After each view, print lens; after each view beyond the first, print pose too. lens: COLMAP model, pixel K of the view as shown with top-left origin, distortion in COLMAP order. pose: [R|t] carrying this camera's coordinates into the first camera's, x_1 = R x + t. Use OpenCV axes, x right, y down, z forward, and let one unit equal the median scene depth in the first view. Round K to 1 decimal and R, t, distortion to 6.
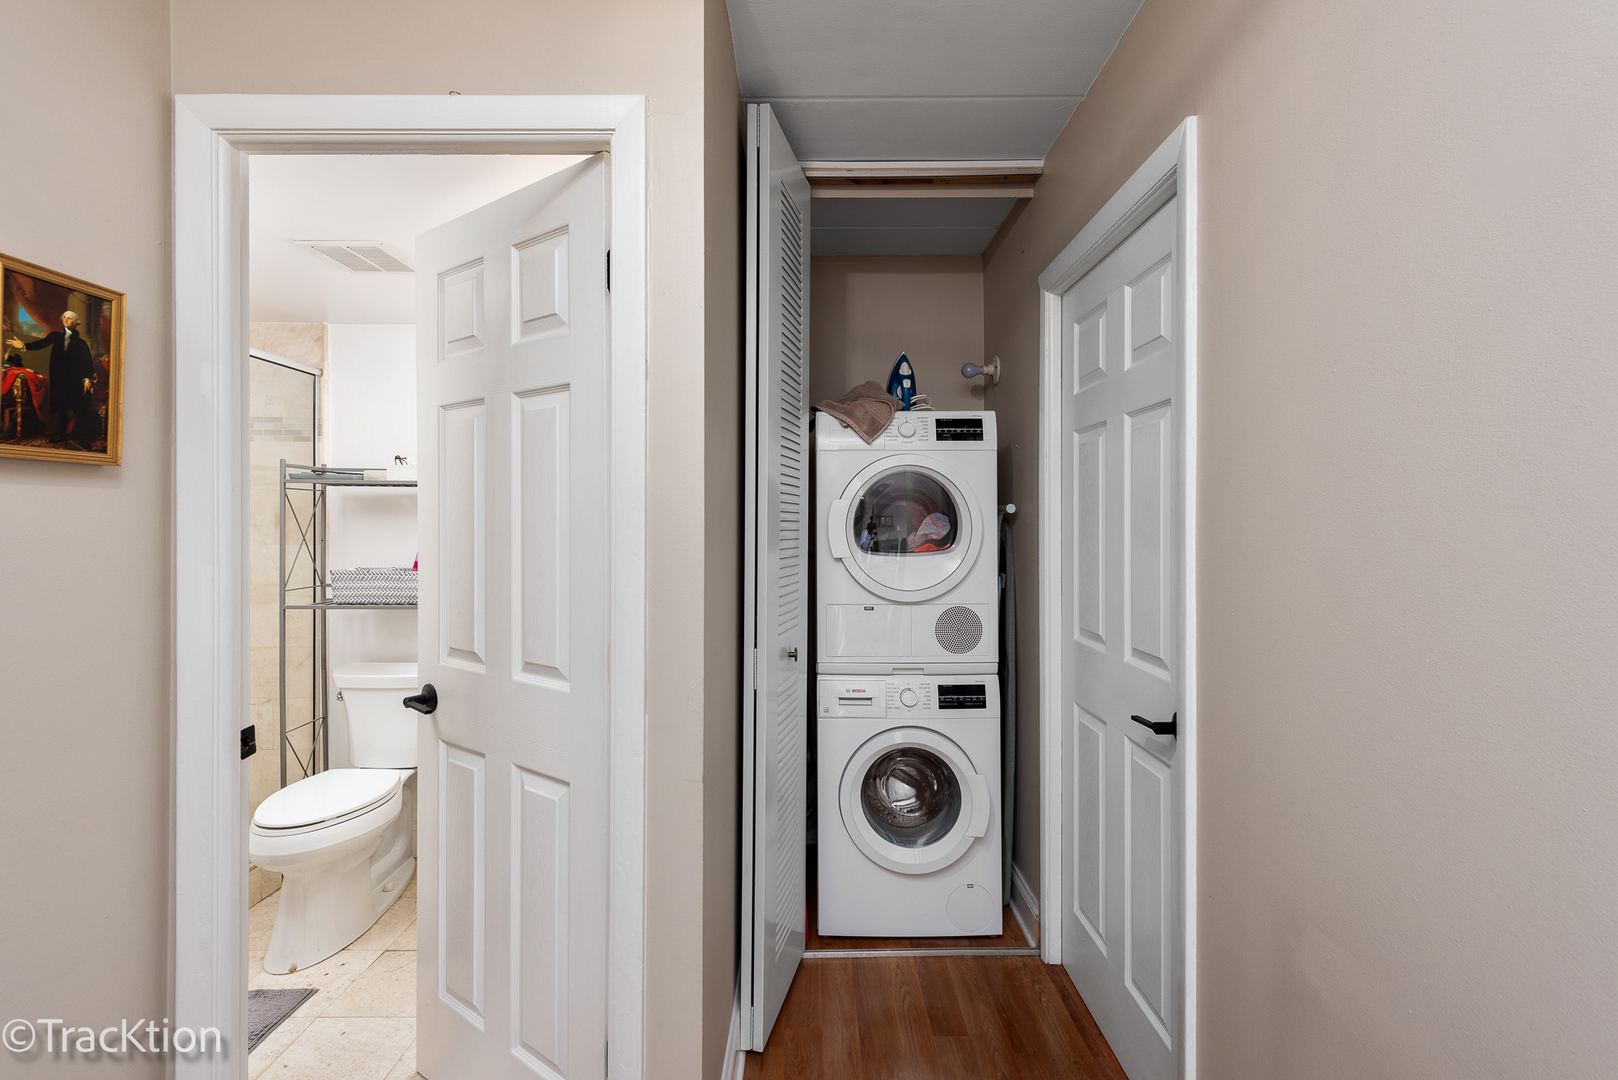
lens RADIAL K [[712.4, 0, 813.9], [0, 712.4, 530.5], [0, 0, 1]] dist [0.012131, -0.000014]
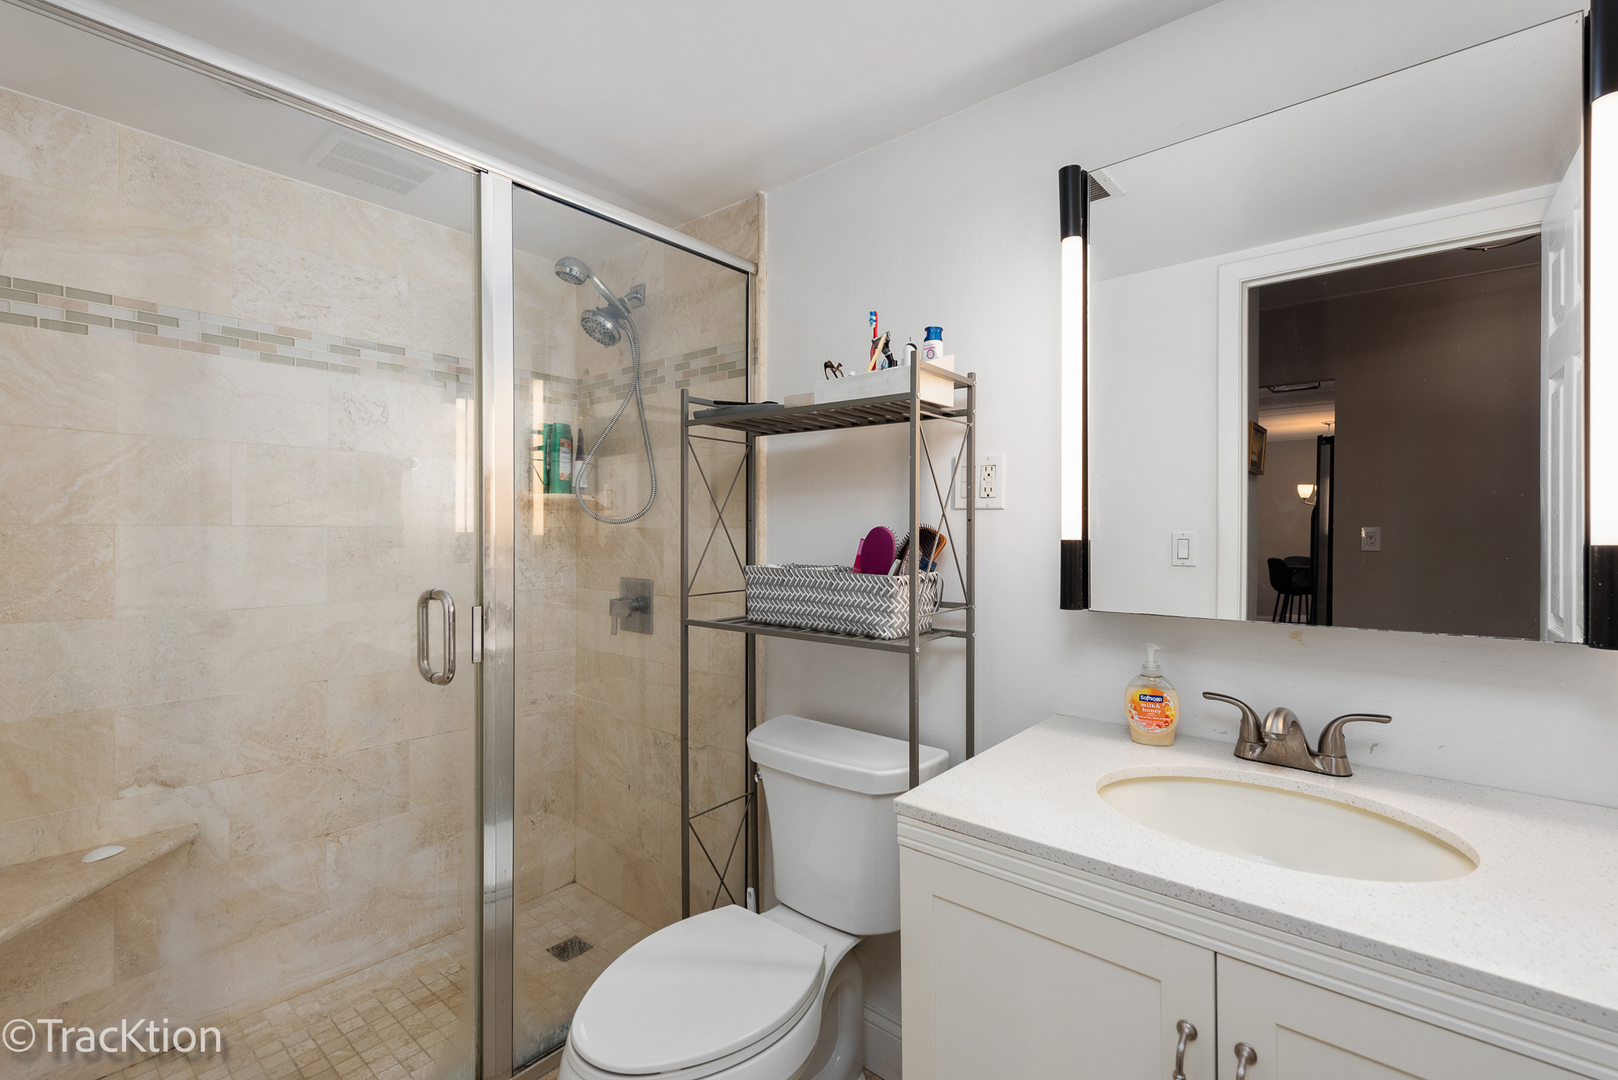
lens RADIAL K [[712.4, 0, 810.5], [0, 712.4, 534.4], [0, 0, 1]] dist [0.012131, -0.000014]
pose [[0.772980, 0.011129, -0.634333, -0.226656], [-0.010924, 0.999931, 0.004232, 0.022788], [0.634336, 0.003658, 0.773049, 0.524205]]
